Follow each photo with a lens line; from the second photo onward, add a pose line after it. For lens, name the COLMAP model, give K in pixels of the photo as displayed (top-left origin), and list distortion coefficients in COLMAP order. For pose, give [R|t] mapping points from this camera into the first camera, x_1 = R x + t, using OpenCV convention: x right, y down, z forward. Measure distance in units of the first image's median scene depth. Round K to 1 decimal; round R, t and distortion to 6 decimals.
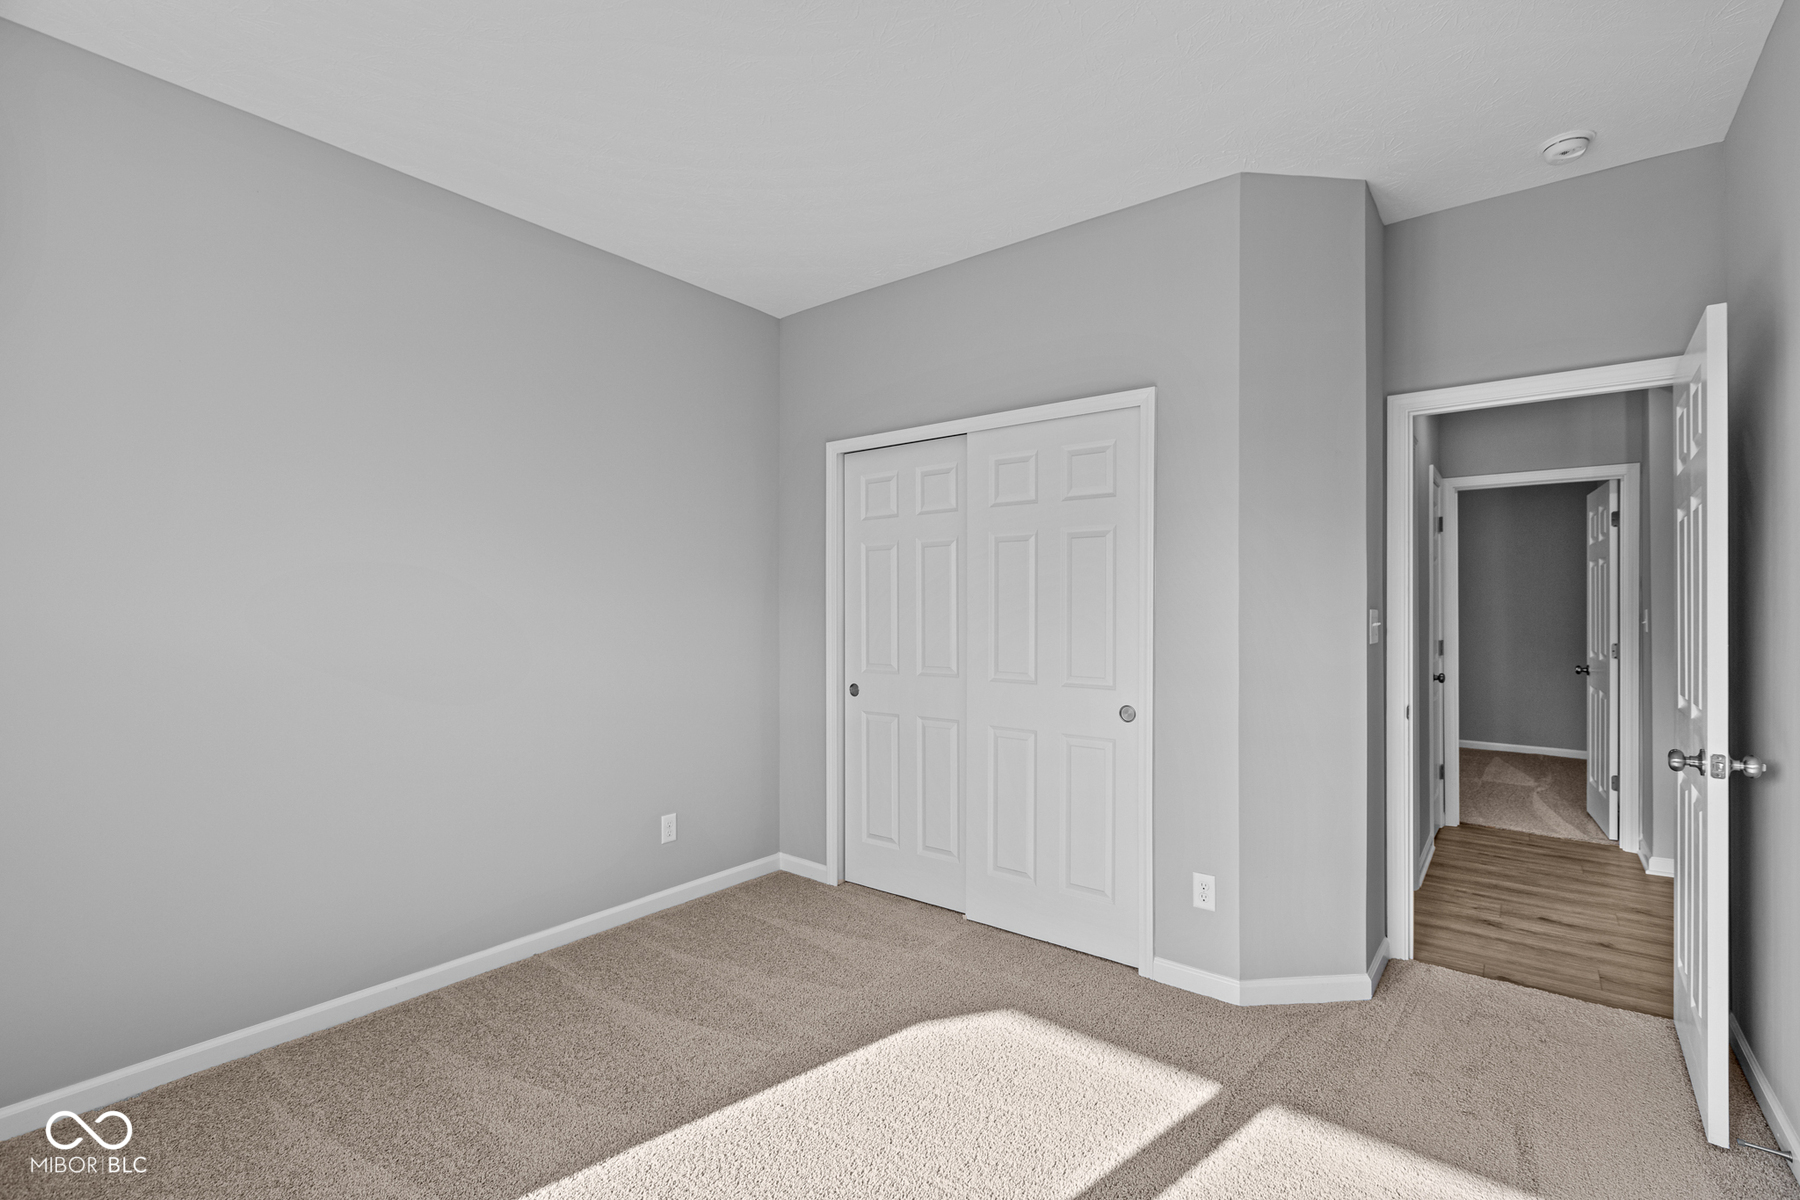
lens RADIAL K [[807.9, 0, 897.2], [0, 807.9, 606.2], [0, 0, 1]] dist [0.003151, 0.000091]
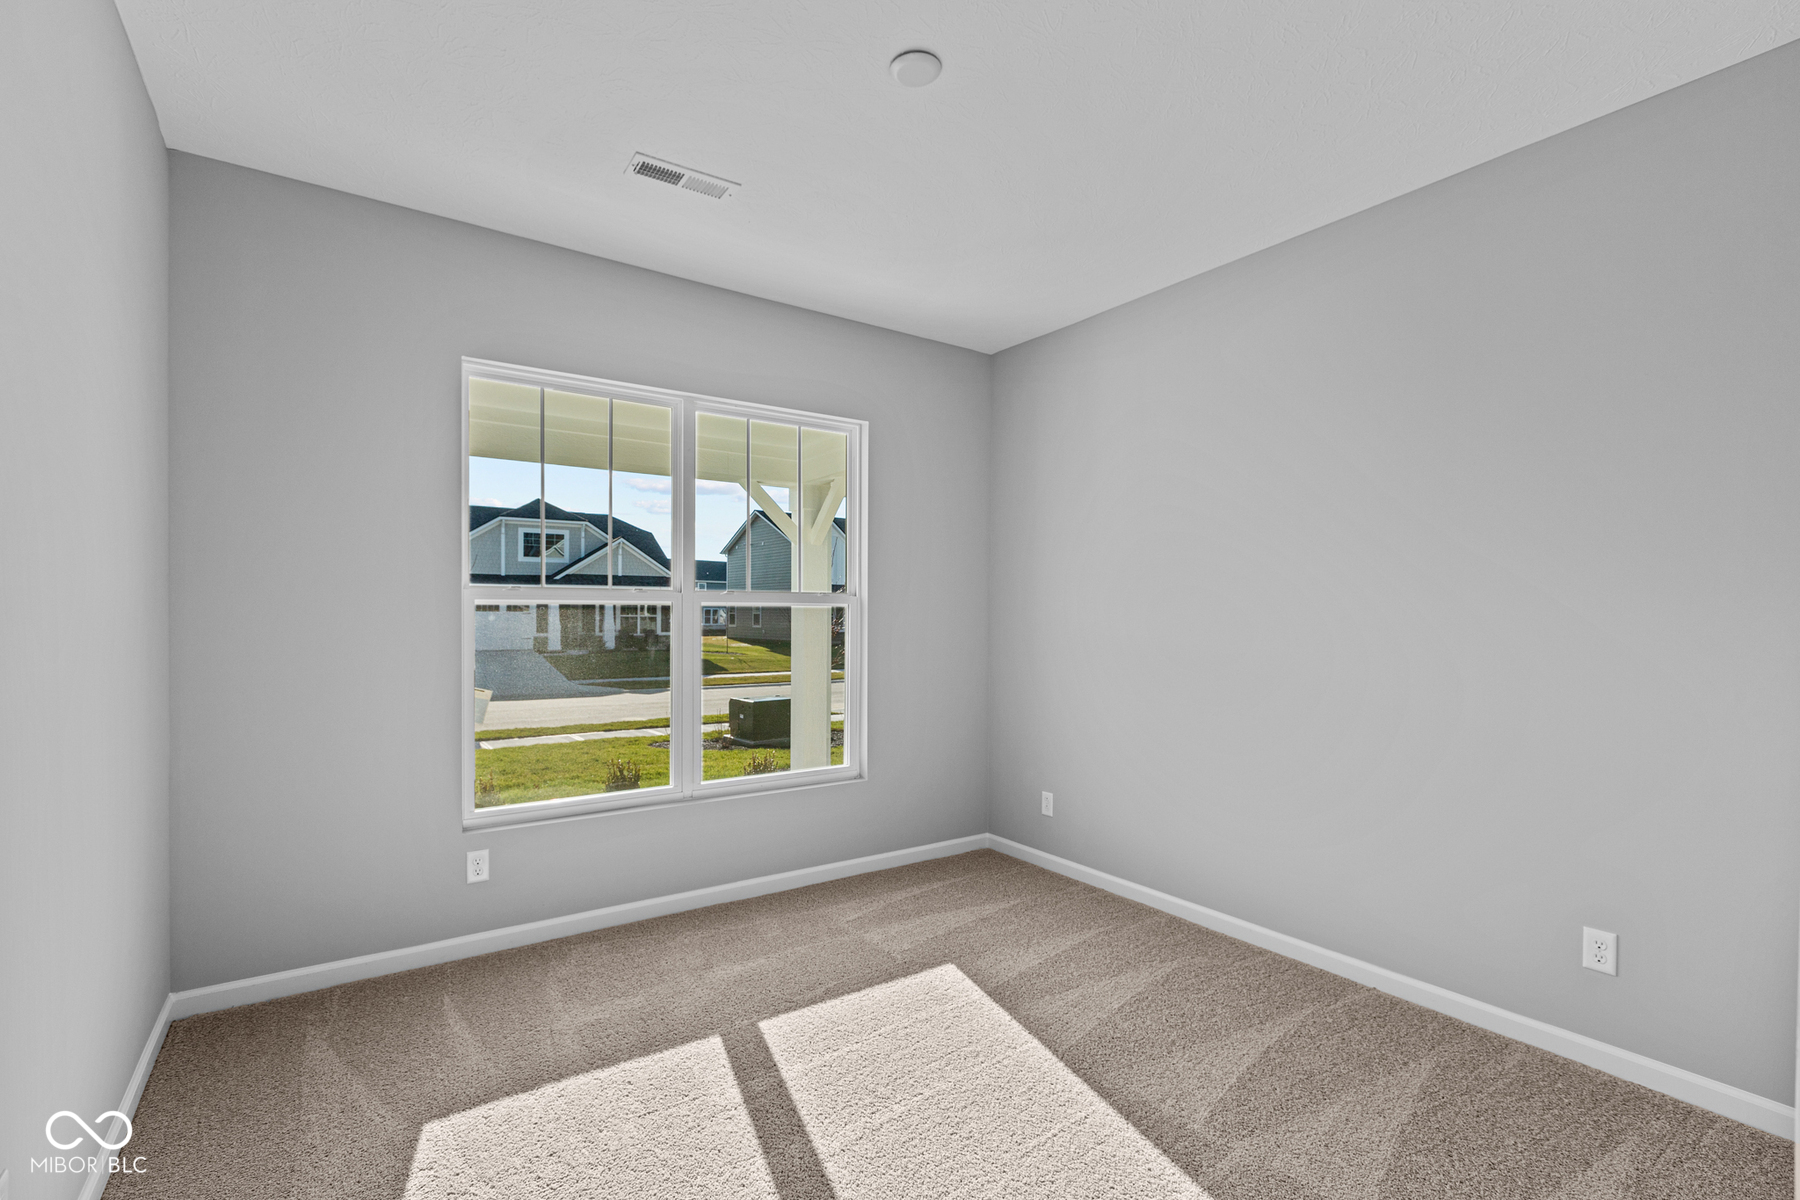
lens RADIAL K [[807.9, 0, 897.2], [0, 807.9, 606.2], [0, 0, 1]] dist [0.003151, 0.000091]
pose [[-0.307374, -0.008875, -0.951547, 0.720148], [0.003979, 0.999936, -0.010611, -0.009388], [0.951580, -0.007048, -0.307319, 0.872511]]
